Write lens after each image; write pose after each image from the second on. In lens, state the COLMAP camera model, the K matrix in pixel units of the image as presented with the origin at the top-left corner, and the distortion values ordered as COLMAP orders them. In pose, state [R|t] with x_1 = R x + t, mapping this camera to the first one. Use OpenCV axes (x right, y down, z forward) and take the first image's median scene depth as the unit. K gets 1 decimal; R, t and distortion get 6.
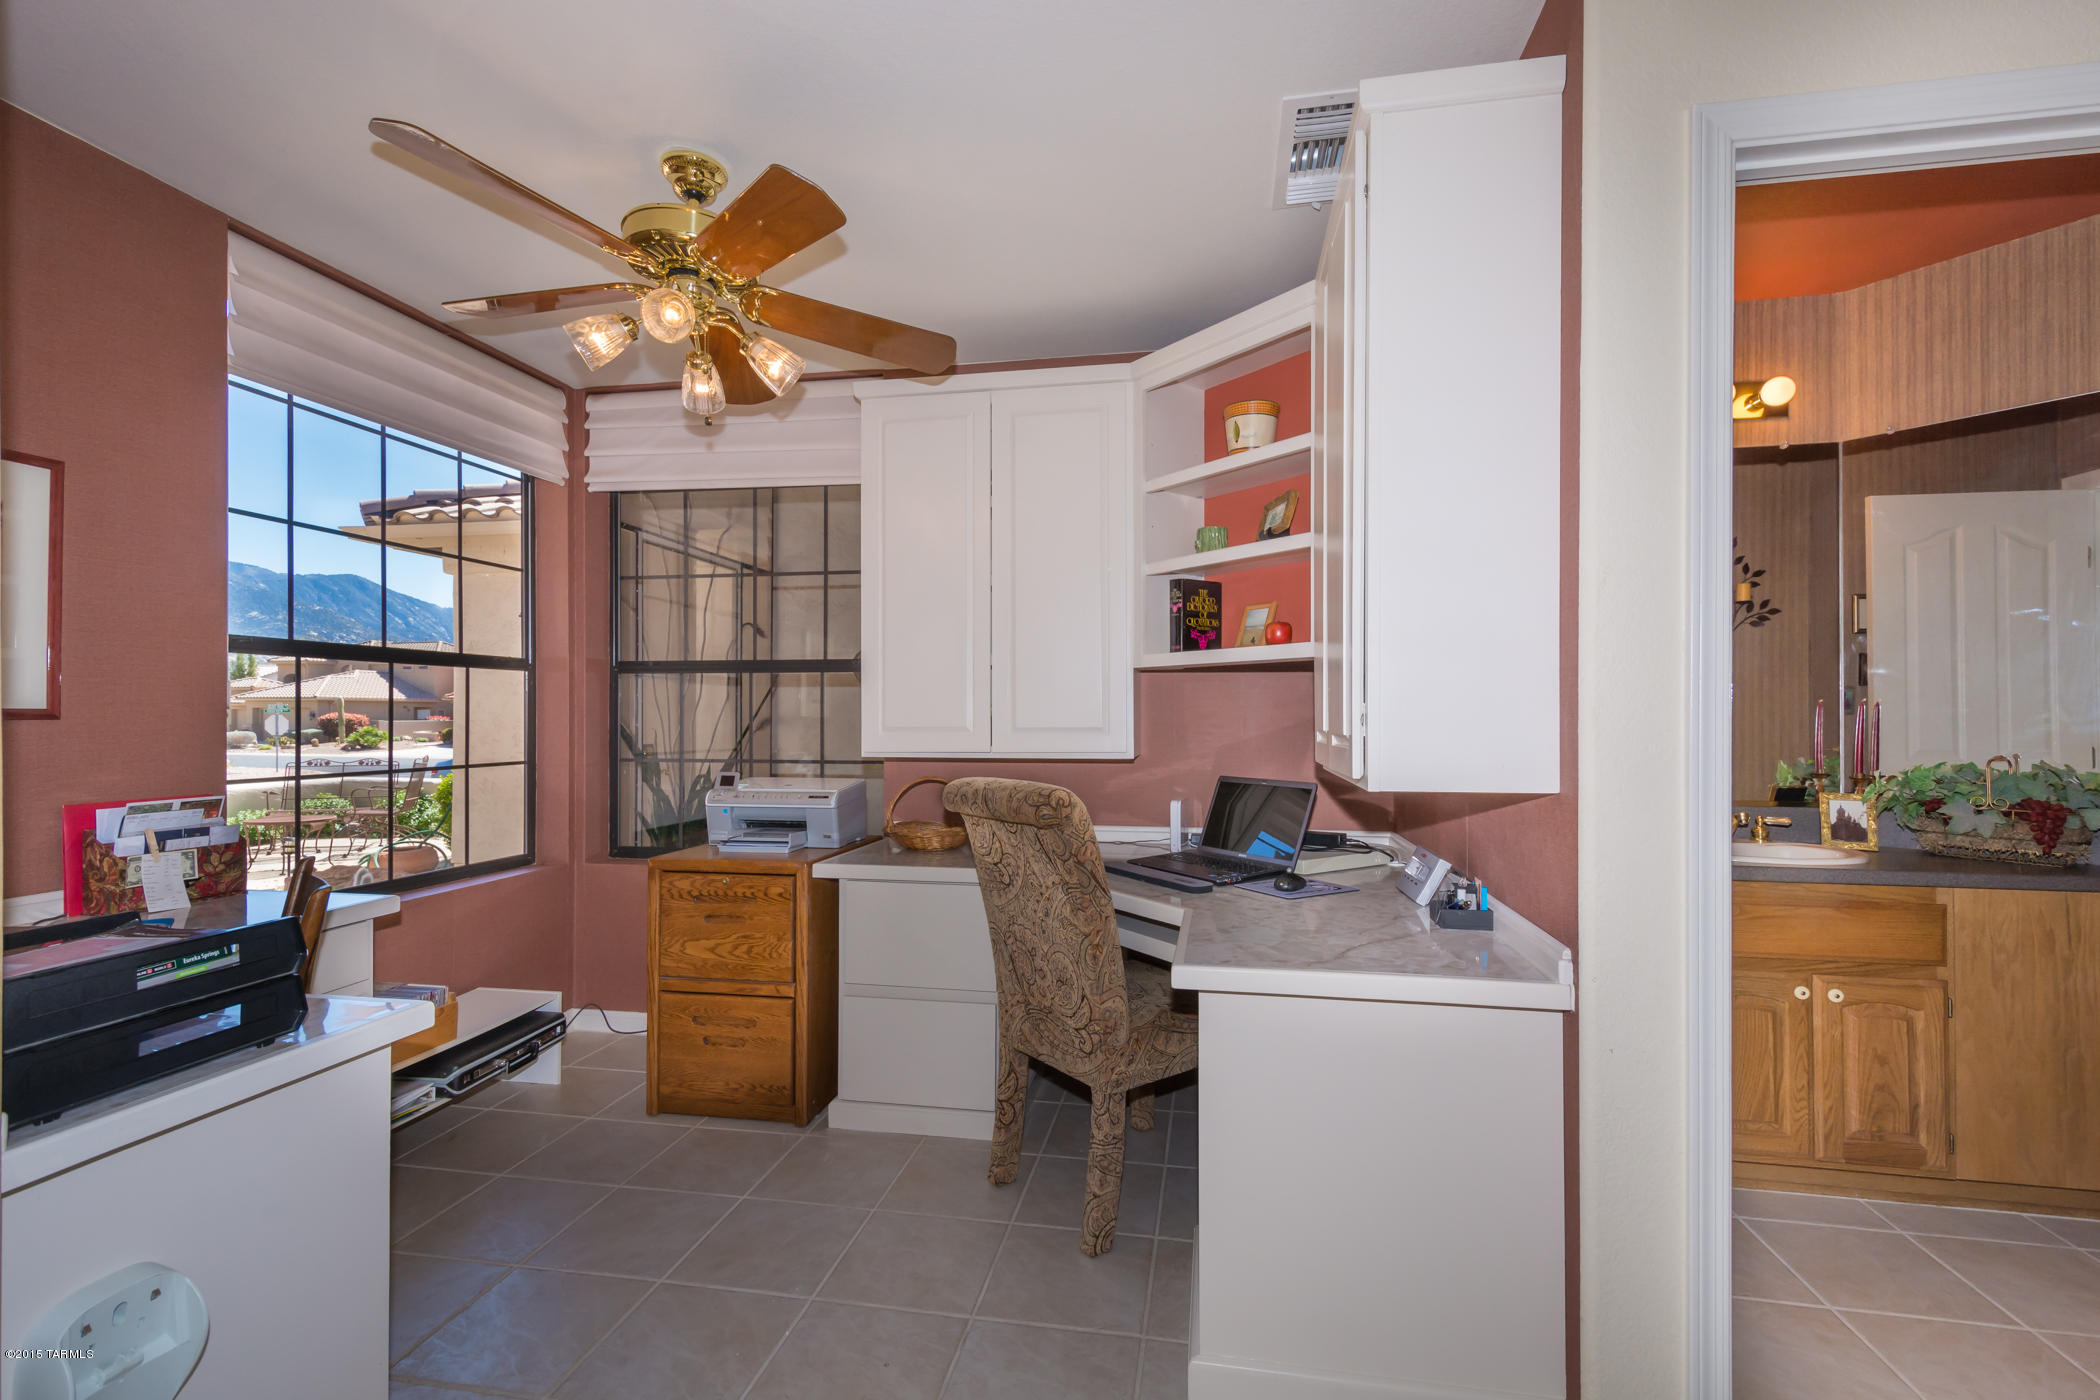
lens RADIAL K [[929.4, 0, 1087.0], [0, 929.4, 704.8], [0, 0, 1]] dist [0.005261, -0.000480]
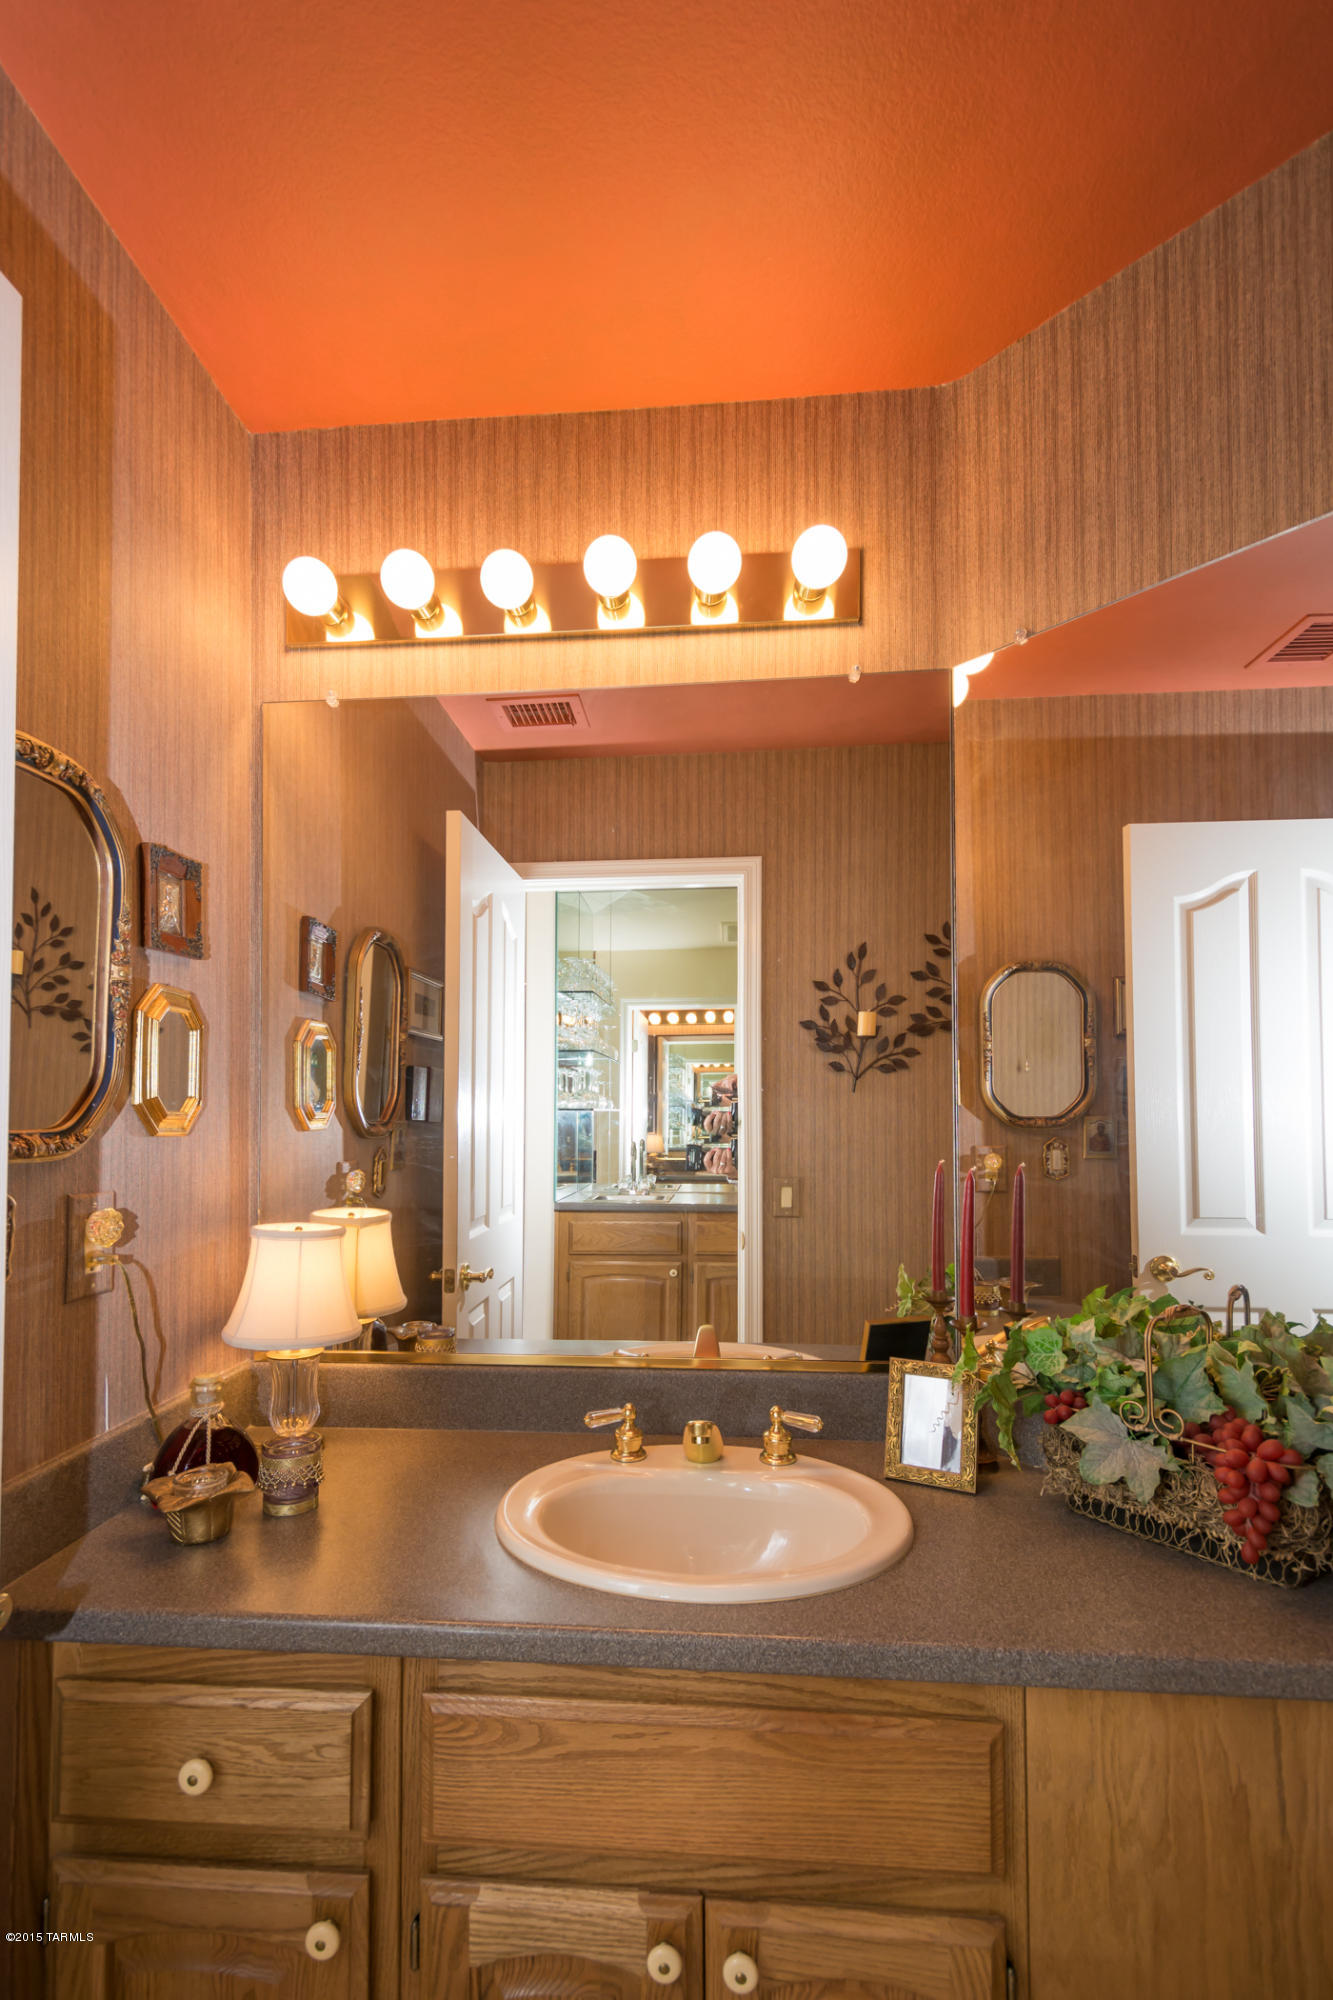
lens RADIAL K [[885.2, 0, 745.1], [0, 885.2, 1089.5], [0, 0, 1]] dist [0.005261, -0.000480]
pose [[0.993714, 0.000066, 0.111948, 0.541468], [0.001762, 0.999867, -0.016227, -0.033540], [-0.111934, 0.016322, 0.993582, 0.446513]]
